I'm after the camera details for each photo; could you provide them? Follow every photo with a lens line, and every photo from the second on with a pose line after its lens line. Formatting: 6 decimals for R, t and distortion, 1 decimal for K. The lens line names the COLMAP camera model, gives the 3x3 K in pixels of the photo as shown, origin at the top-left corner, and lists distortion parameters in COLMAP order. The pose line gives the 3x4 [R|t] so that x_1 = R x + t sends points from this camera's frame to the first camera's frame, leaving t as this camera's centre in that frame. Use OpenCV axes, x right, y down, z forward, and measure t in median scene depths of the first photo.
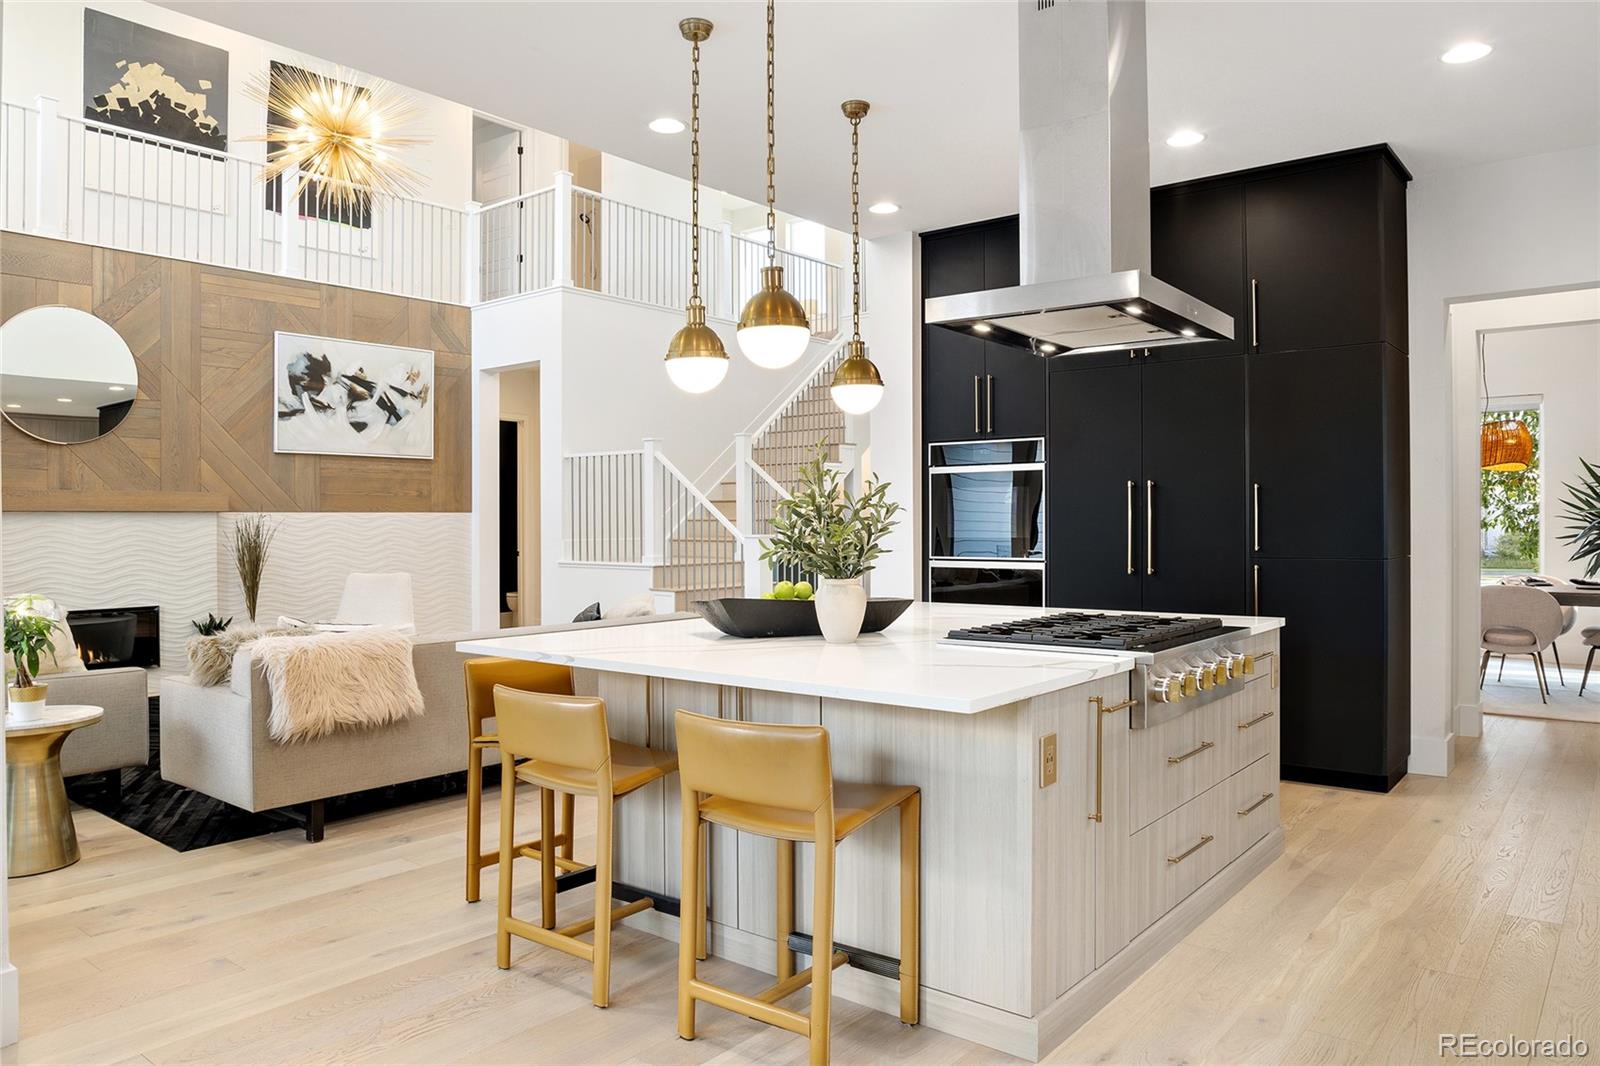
lens RADIAL K [[1082.7, 0, 800.0], [0, 1082.7, 533.0], [0, 0, 1]] dist [-0.050312, 0.001714]
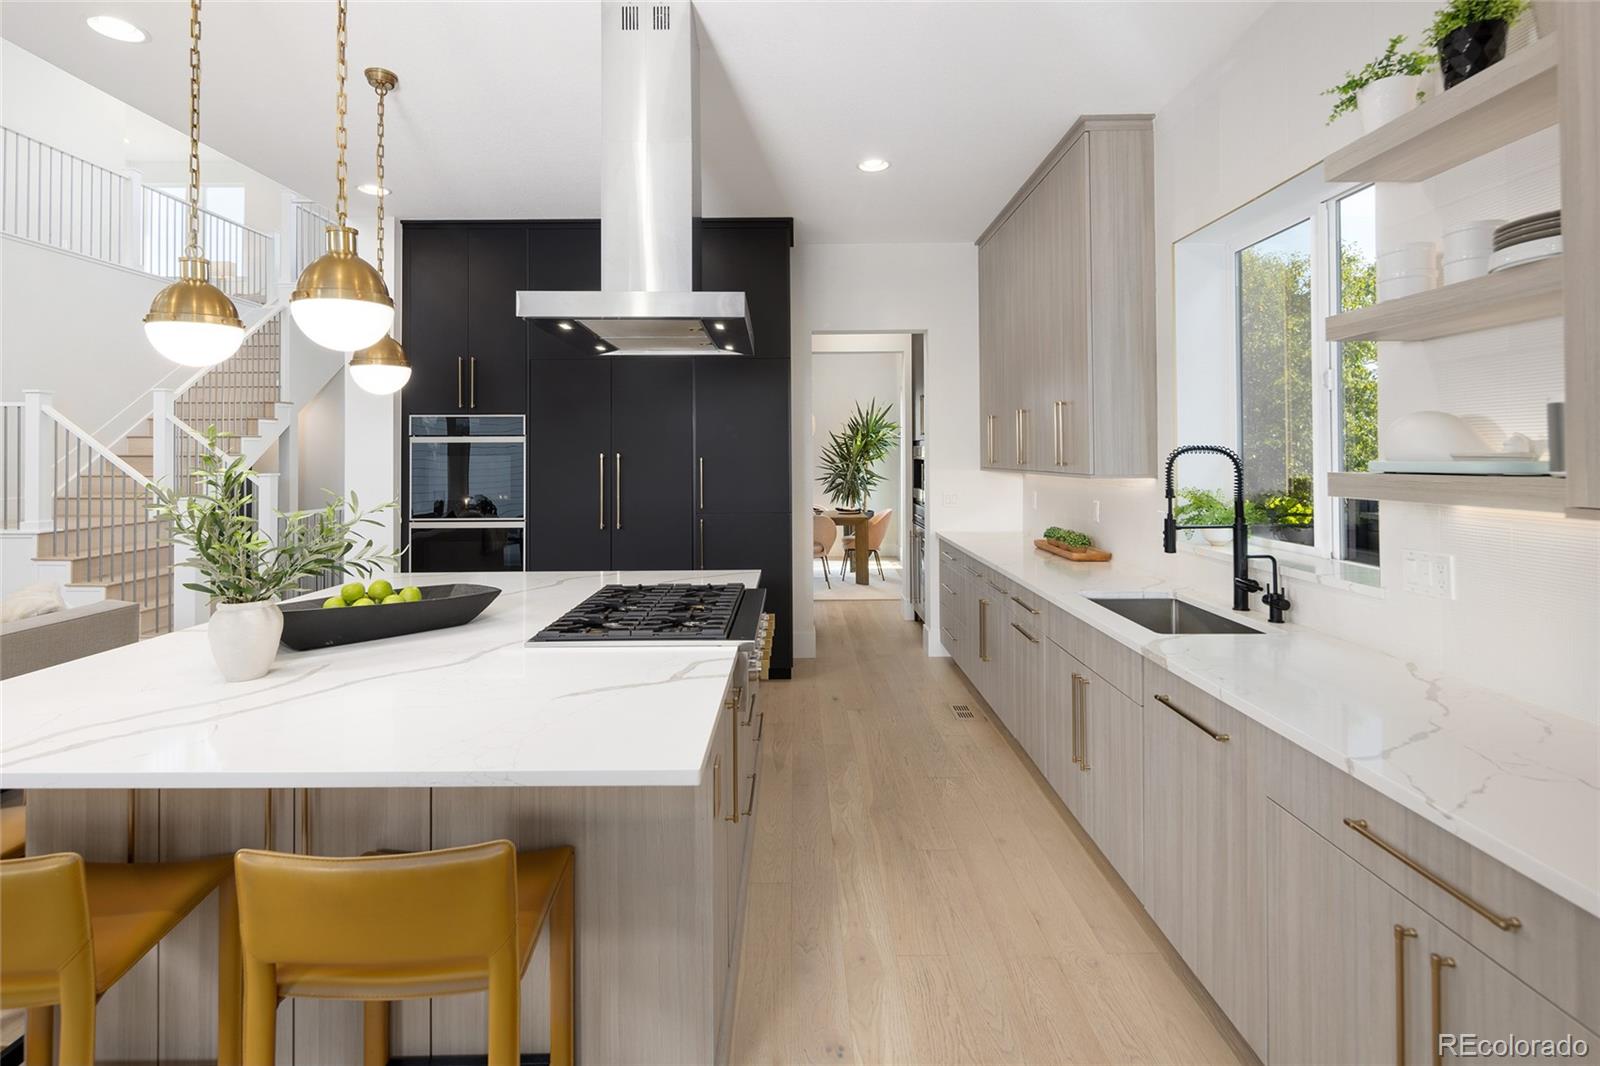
lens RADIAL K [[758.8, 0, 796.2], [0, 758.8, 449.4], [0, 0, 1]] dist [-0.000384, -0.001526]
pose [[0.778245, 0.006598, 0.627926, -0.044963], [0.006825, 0.999797, -0.018964, -0.024498], [-0.627923, 0.019044, 0.778042, 0.128516]]
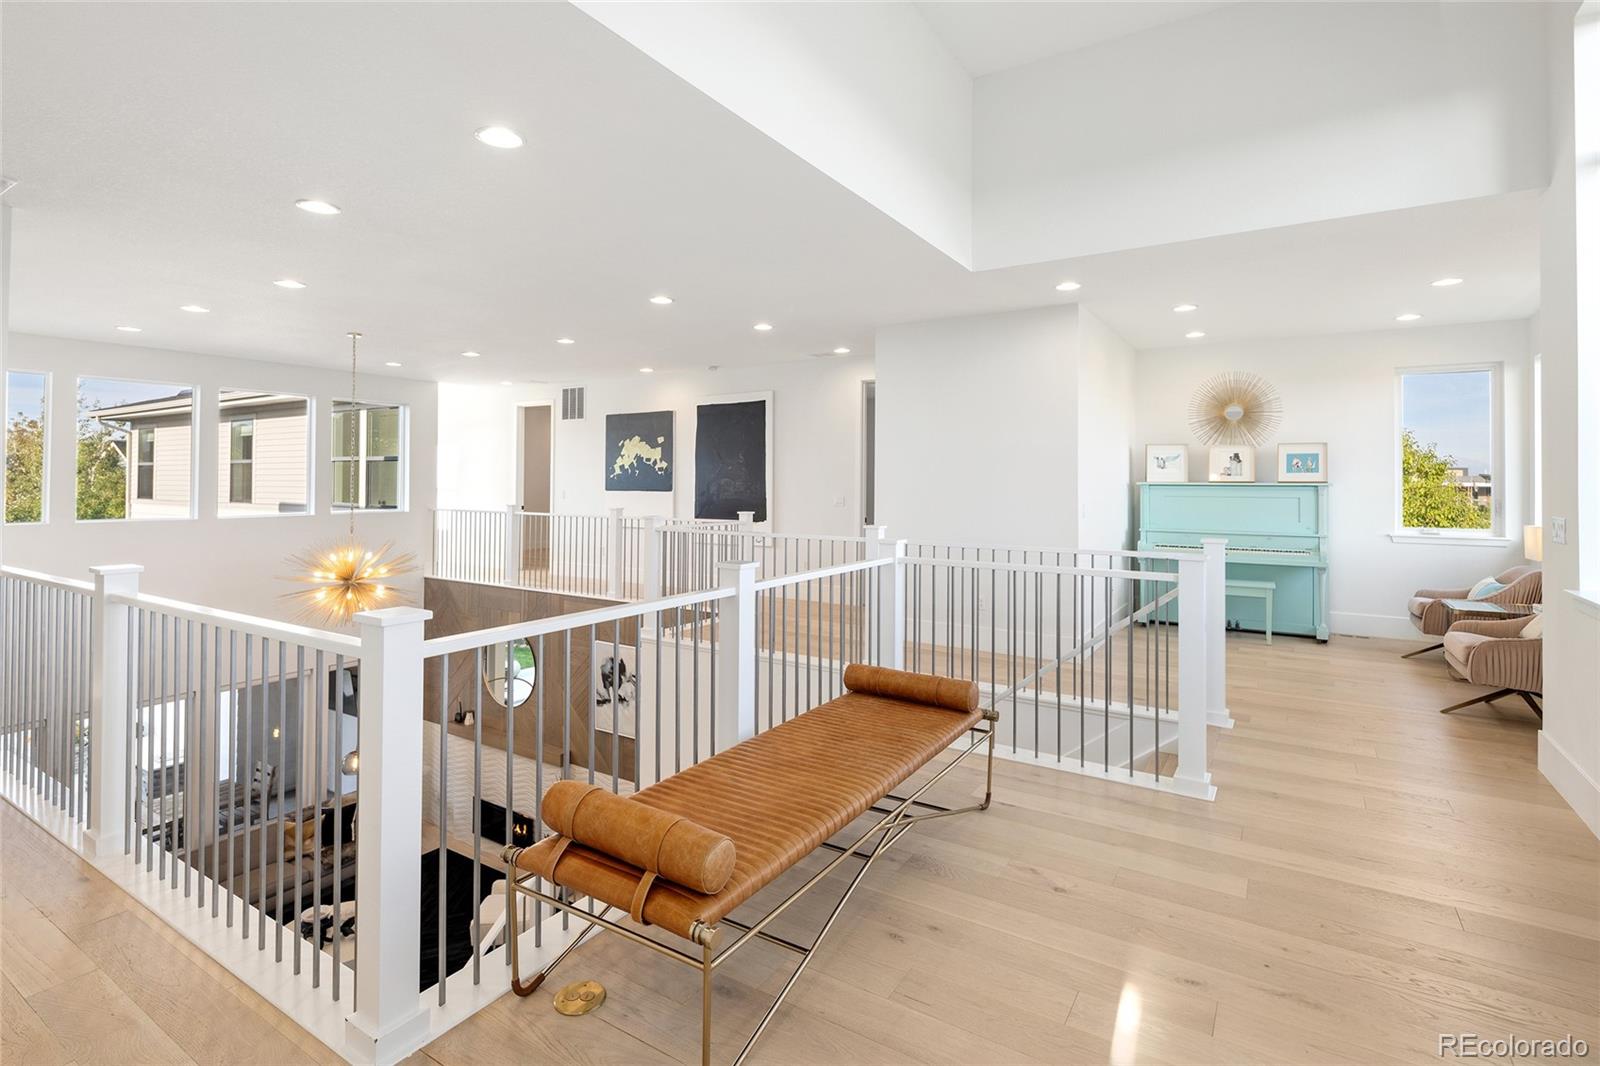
lens RADIAL K [[775.7, 0, 793.8], [0, 775.7, 476.9], [0, 0, 1]] dist [0.003407, -0.000481]
pose [[0.110416, -0.001679, -0.993884, 0.583613], [-0.012964, 0.999911, -0.003129, -0.439311], [0.993801, 0.013230, 0.110384, 1.250134]]
